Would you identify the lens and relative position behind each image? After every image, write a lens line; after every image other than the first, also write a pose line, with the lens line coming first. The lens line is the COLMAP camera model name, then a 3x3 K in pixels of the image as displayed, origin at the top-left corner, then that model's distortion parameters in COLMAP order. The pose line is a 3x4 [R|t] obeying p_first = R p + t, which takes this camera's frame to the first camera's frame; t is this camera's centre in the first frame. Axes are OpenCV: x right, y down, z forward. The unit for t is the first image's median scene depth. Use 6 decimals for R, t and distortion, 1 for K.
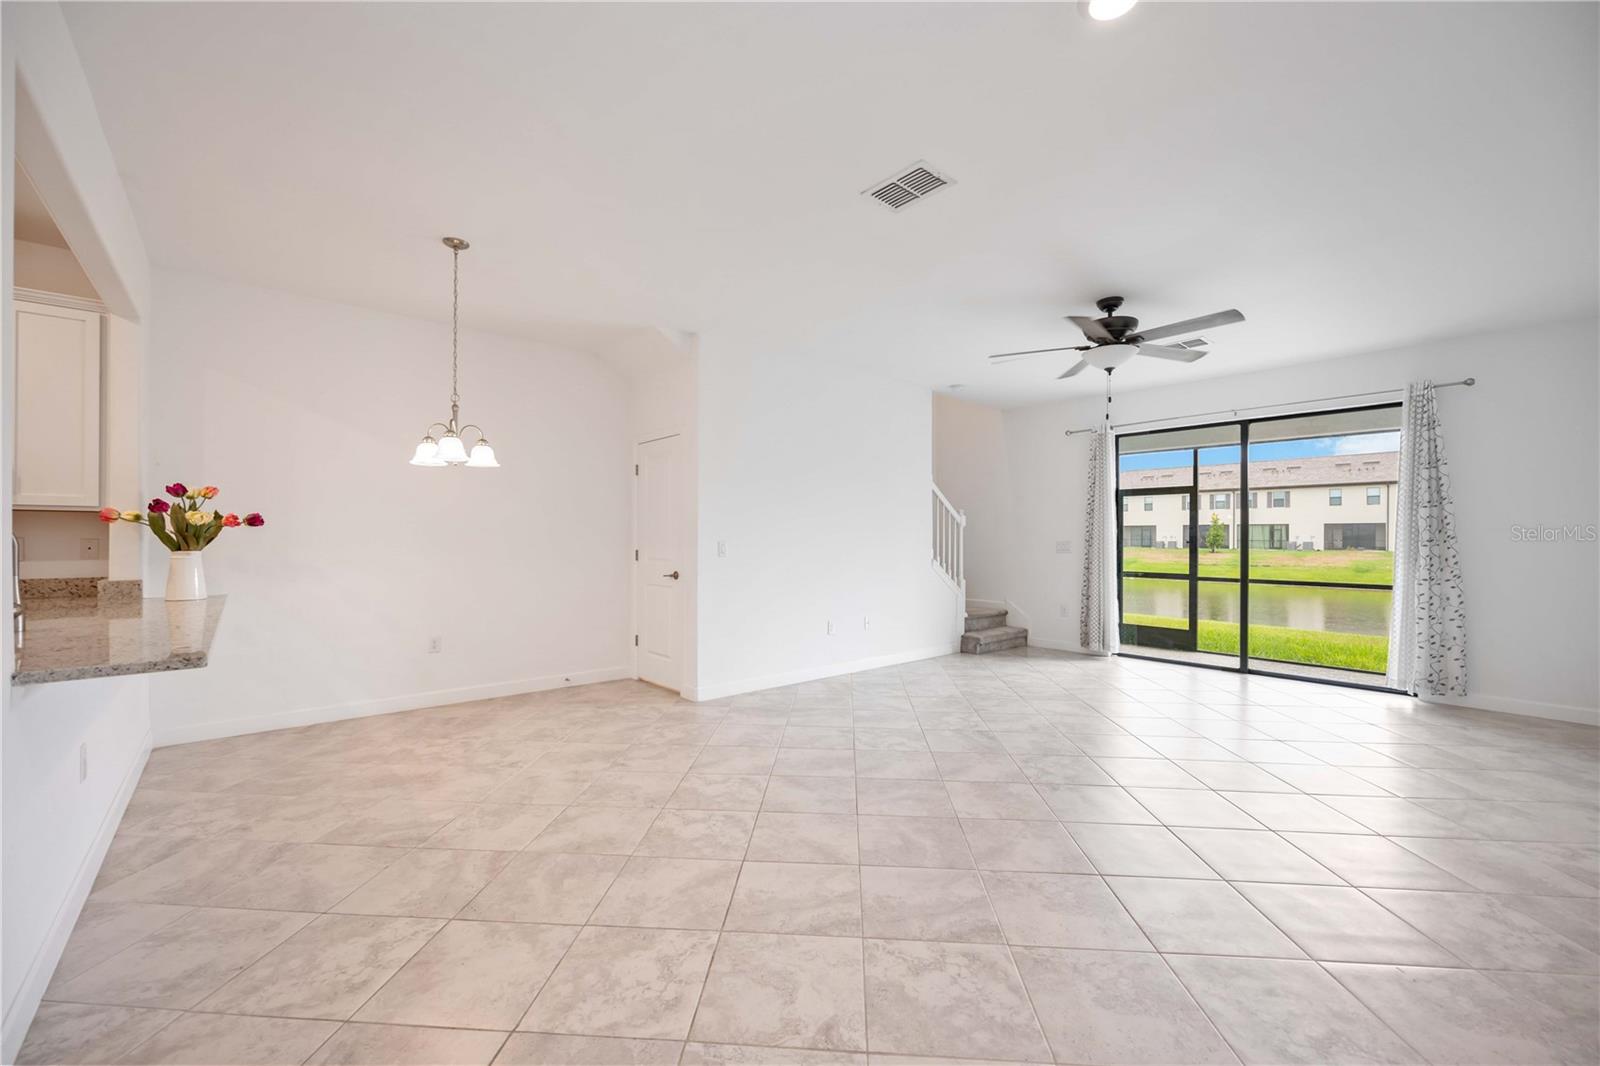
lens RADIAL K [[637.4, 0, 798.1], [0, 637.4, 538.2], [0, 0, 1]] dist [-0.001564, -0.000674]
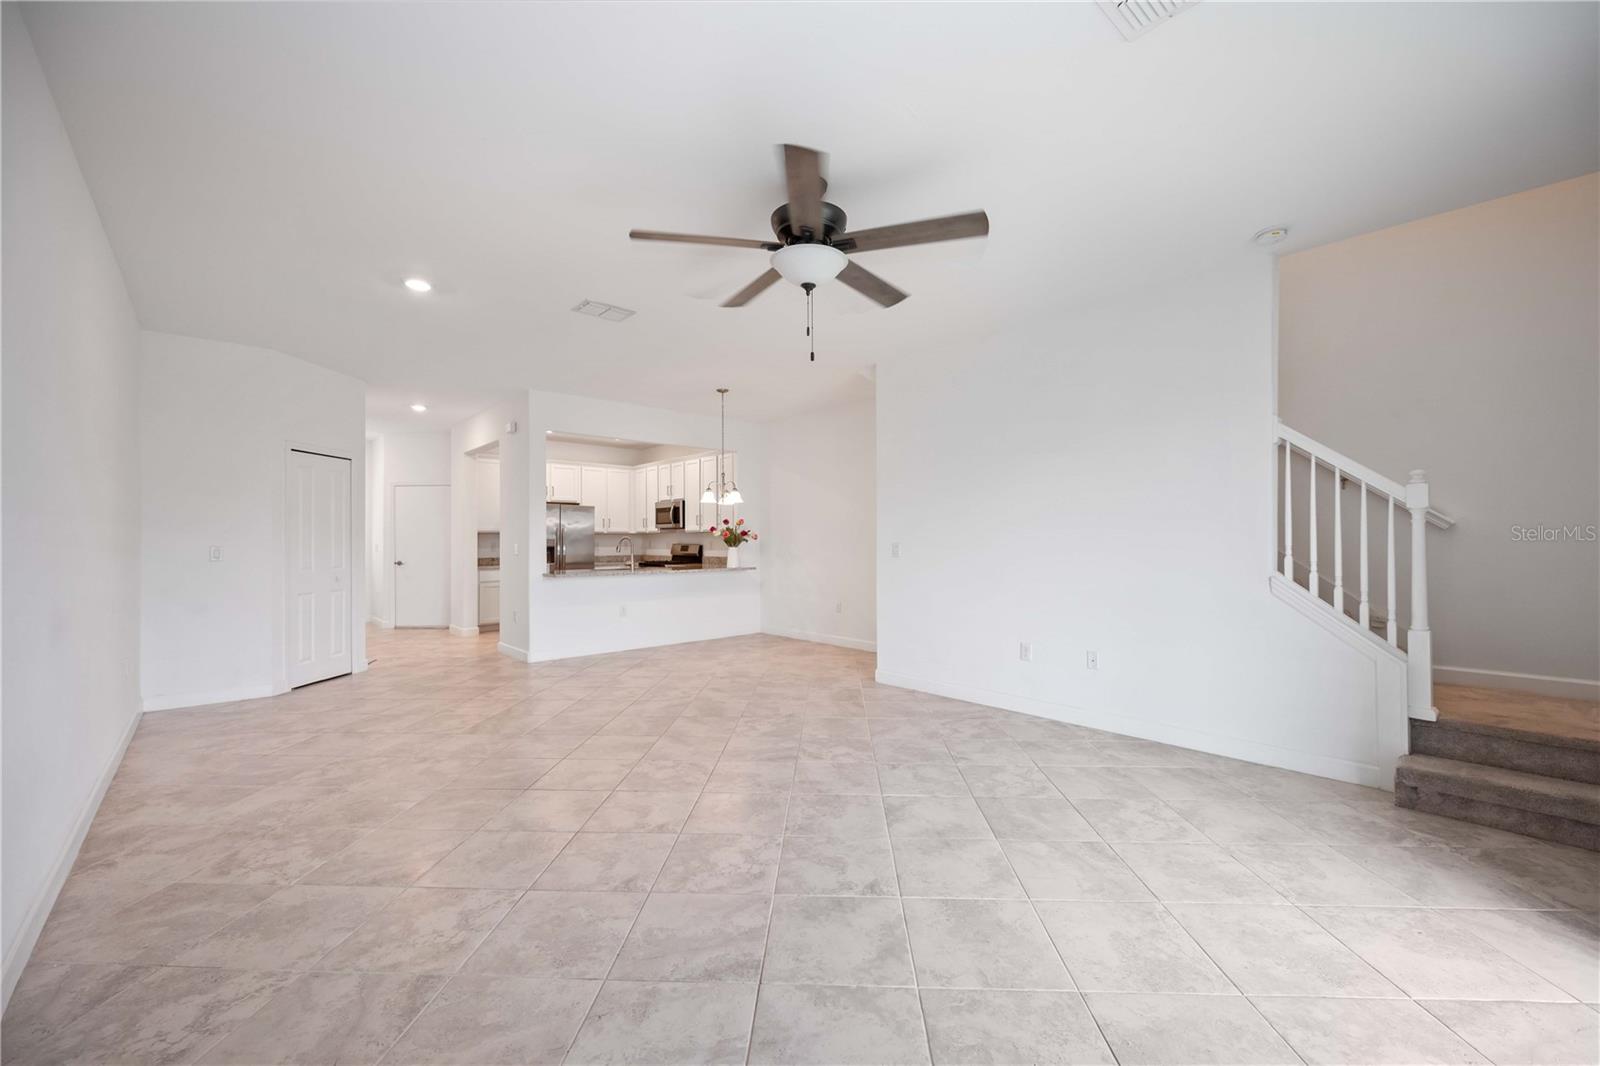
lens RADIAL K [[637.4, 0, 798.1], [0, 637.4, 538.2], [0, 0, 1]] dist [-0.001564, -0.000674]
pose [[0.017644, -0.005787, -0.999828, 1.678925], [0.004025, 0.999976, -0.005716, 0.002854], [0.999836, -0.003924, 0.017667, 1.421902]]
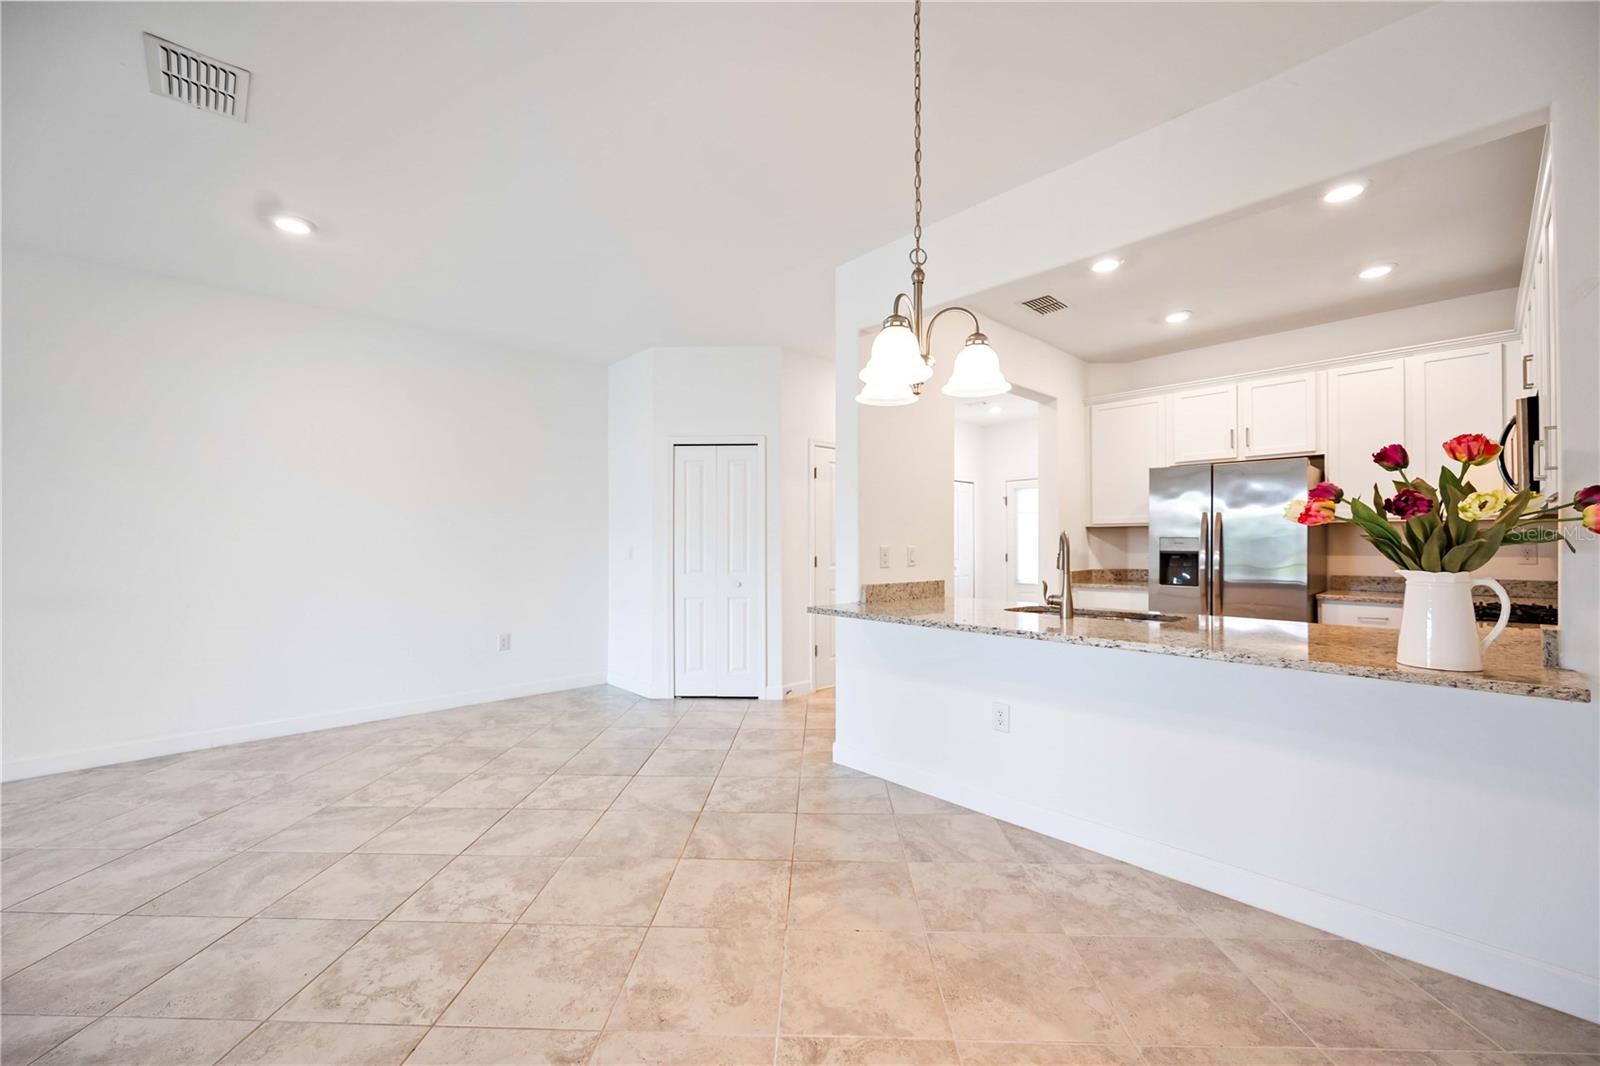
lens RADIAL K [[637.4, 0, 798.1], [0, 637.4, 538.2], [0, 0, 1]] dist [-0.001564, -0.000674]
pose [[-0.999296, -0.000878, -0.037501, -0.510711], [-0.000632, 0.999978, -0.006556, -0.002092], [0.037505, -0.006527, -0.999275, 1.759810]]
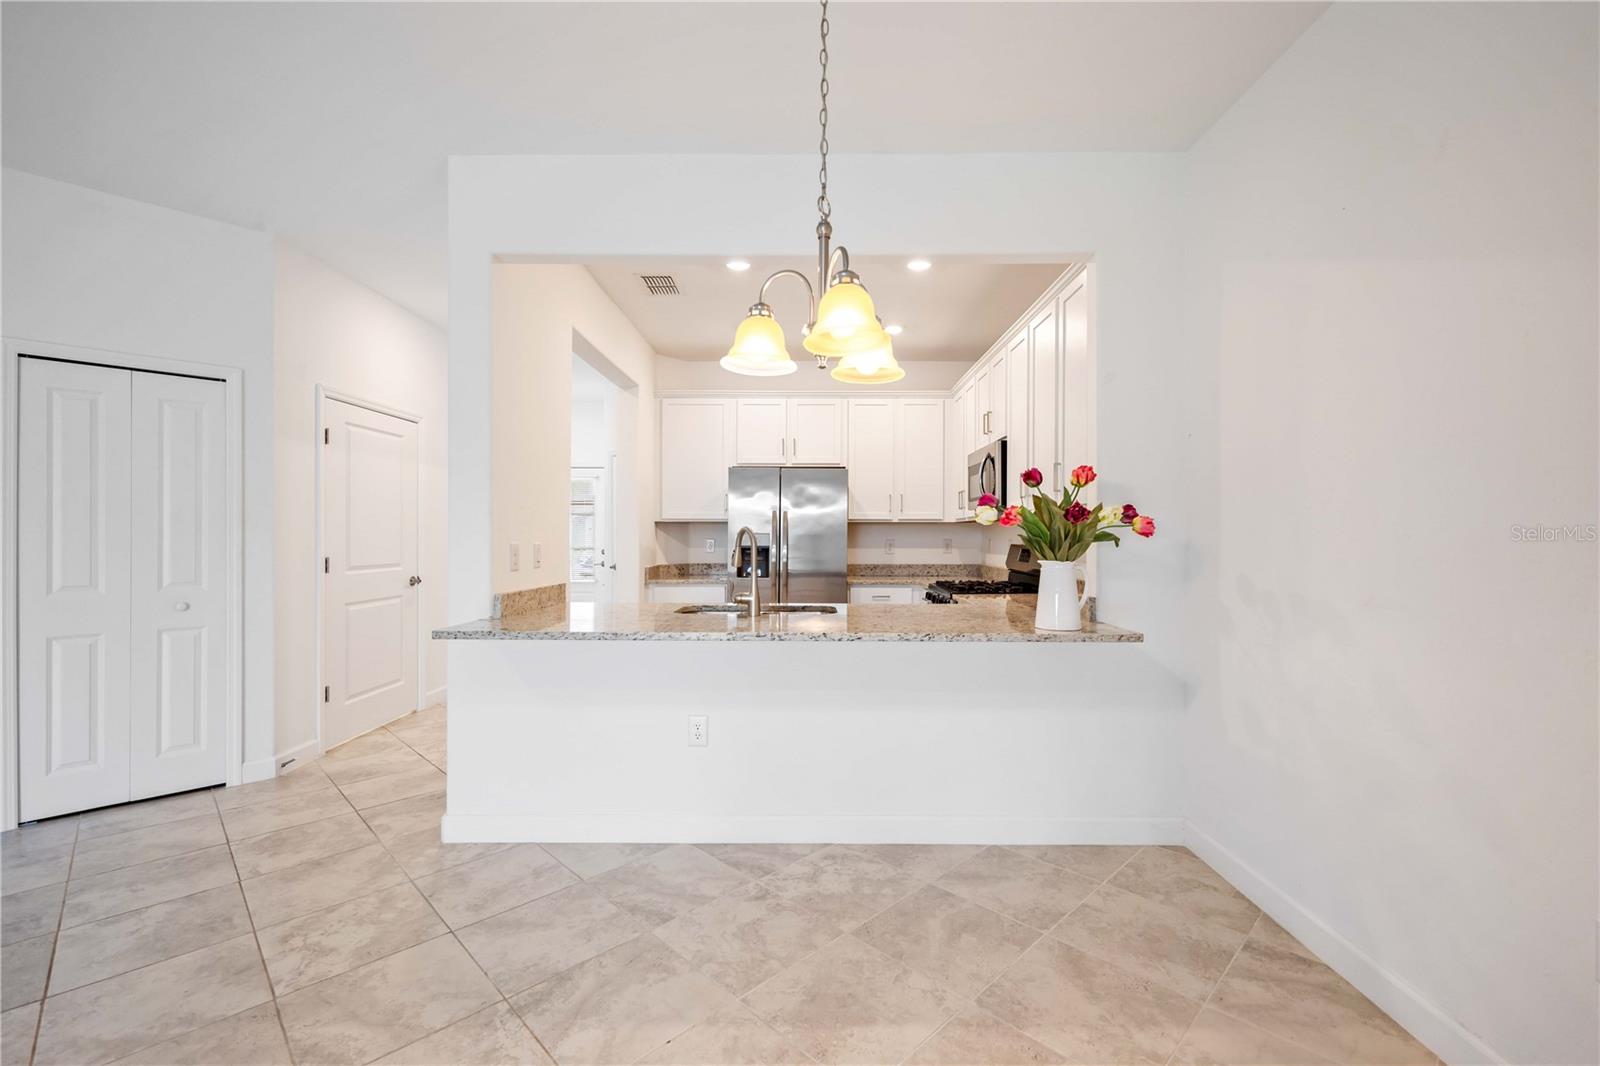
lens RADIAL K [[677.3, 0, 804.3], [0, 677.3, 537.4], [0, 0, 1]] dist [0.007734, -0.000550]
pose [[-0.659851, -0.001647, -0.751395, -0.238017], [-0.003487, 0.999994, 0.000870, -0.005889], [0.751389, 0.003194, -0.659852, 1.523148]]
